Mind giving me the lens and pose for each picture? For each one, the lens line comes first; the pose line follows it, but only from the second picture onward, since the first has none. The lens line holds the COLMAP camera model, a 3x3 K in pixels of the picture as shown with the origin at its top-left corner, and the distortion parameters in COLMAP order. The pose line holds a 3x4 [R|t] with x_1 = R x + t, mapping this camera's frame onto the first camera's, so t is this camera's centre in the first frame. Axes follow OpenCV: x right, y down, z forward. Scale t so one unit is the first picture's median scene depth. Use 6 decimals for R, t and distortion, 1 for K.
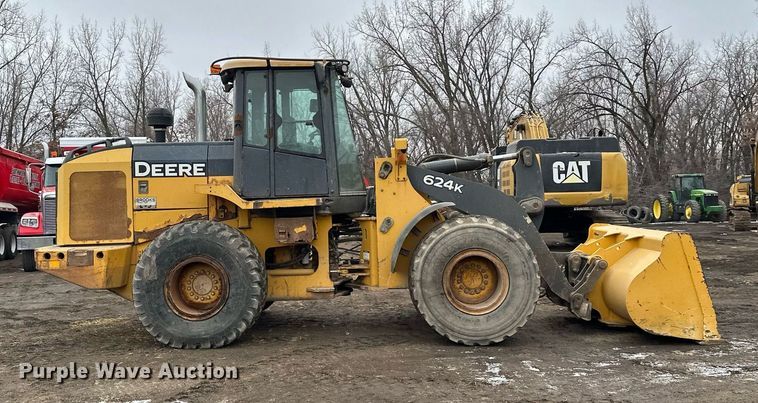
lens RADIAL K [[719.4, 0, 352.8], [0, 719.4, 188.9], [0, 0, 1]] dist [0.084987, 0.000000]
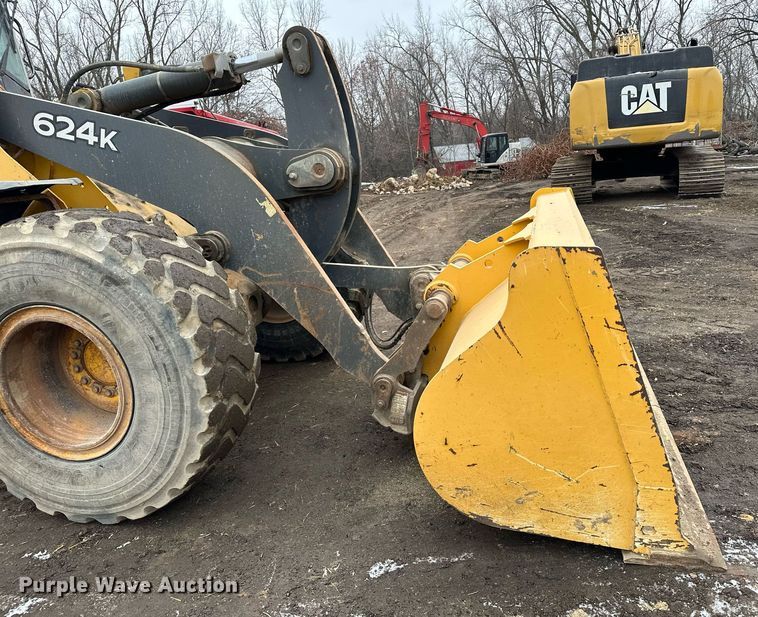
lens RADIAL K [[590.8, 0, 427.8], [0, 590.8, 294.7], [0, 0, 1]] dist [0.045208, -0.050811]
pose [[0.984728, -0.022866, -0.172590, 0.387335], [0.065951, 0.966449, 0.248248, 0.012305], [0.161123, -0.255839, 0.953198, 0.668140]]
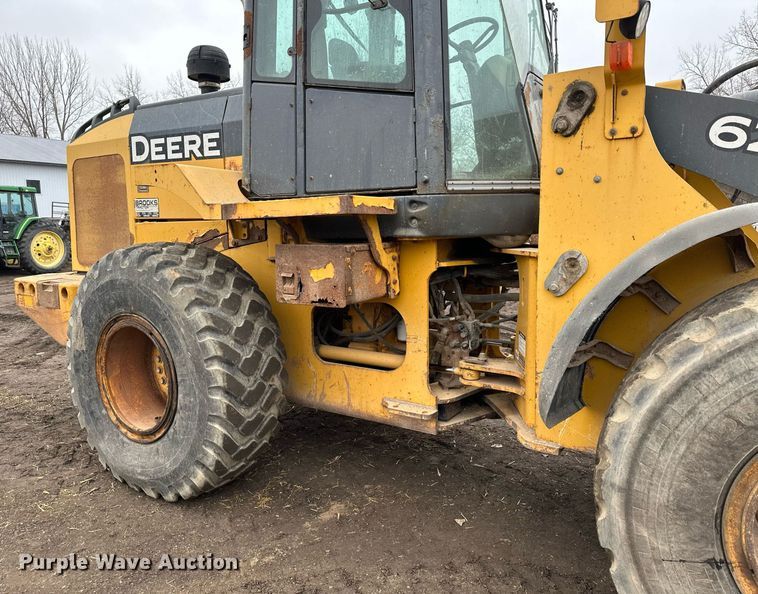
lens RADIAL K [[549.1, 0, 367.7], [0, 549.1, 299.3], [0, 0, 1]] dist [0.054453, -0.060634]
pose [[0.848553, 0.087489, -0.521826, 0.104138], [-0.006585, 0.987905, 0.154923, 0.021594], [0.529069, -0.128024, 0.838866, 0.710558]]
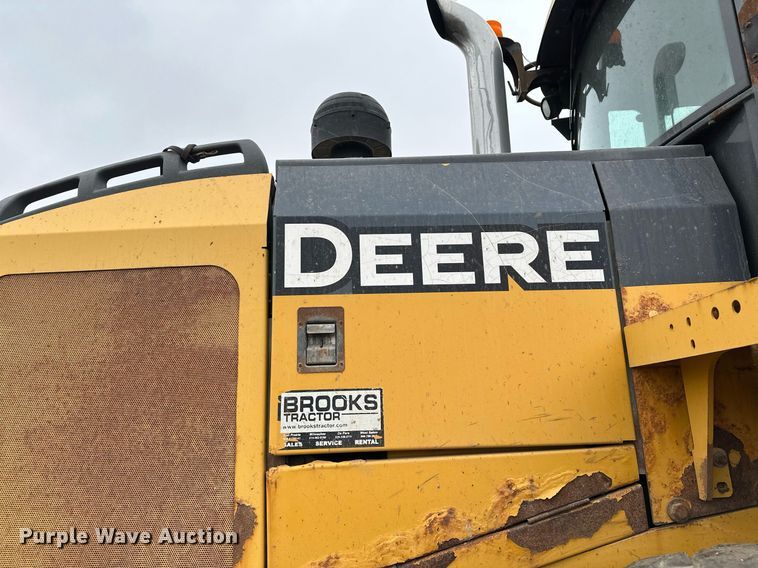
lens RADIAL K [[551.8, 0, 379.1], [0, 551.8, 271.4], [0, 0, 1]] dist [0.057540, -0.058760]
pose [[0.999853, -0.015611, -0.007101, -0.270807], [0.013481, 0.971343, -0.237298, 0.016181], [0.010602, 0.237167, 0.971411, 0.843332]]
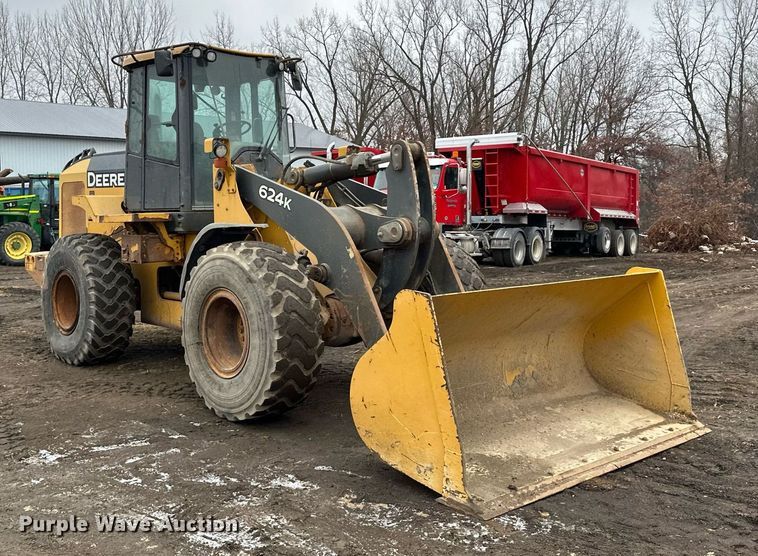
lens RADIAL K [[796.2, 0, 329.9], [0, 796.2, 230.2], [0, 0, 1]] dist [0.113007, 0.000000]
pose [[0.674922, 0.040020, -0.736803, 0.759023], [-0.000735, 0.998564, 0.053565, -0.016913], [0.737889, -0.035611, 0.673982, 0.489039]]
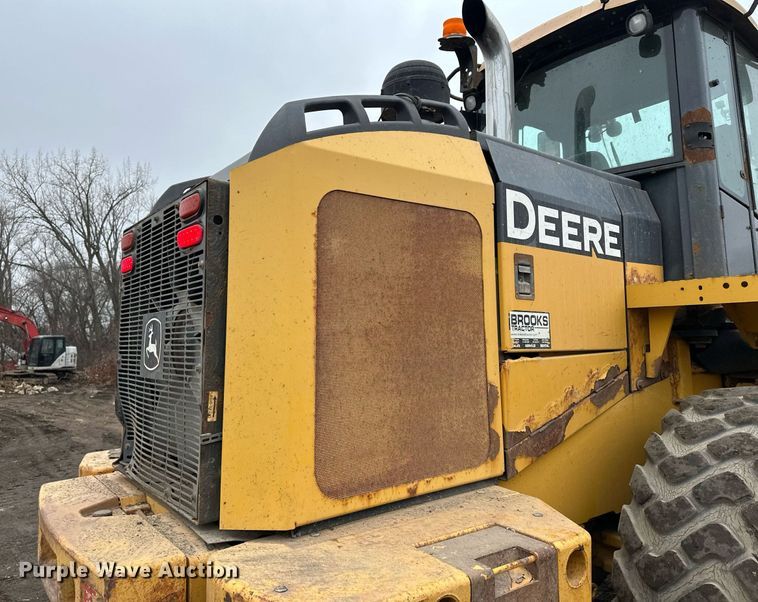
lens RADIAL K [[596.6, 0, 364.3], [0, 596.6, 284.4], [0, 0, 1]] dist [0.041138, -0.027599]
pose [[0.787690, 0.070090, 0.612071, -0.488754], [-0.010667, 0.994910, -0.100203, 0.025788], [-0.615979, 0.072400, 0.784428, 0.849121]]
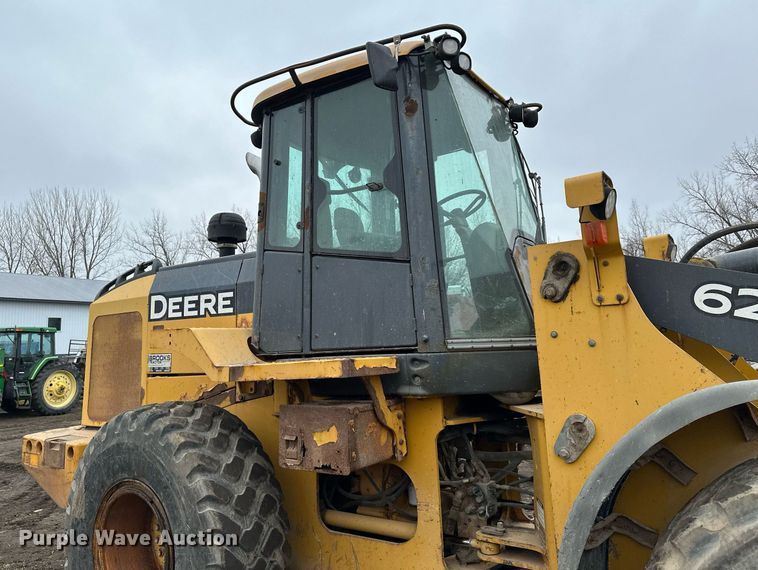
lens RADIAL K [[561.6, 0, 352.6], [0, 561.6, 259.9], [0, 0, 1]] dist [0.059363, -0.064392]
pose [[0.819417, -0.093223, -0.565566, 0.118116], [0.017226, 0.990245, -0.138266, 0.002360], [0.572938, 0.103555, 0.813030, 0.701354]]
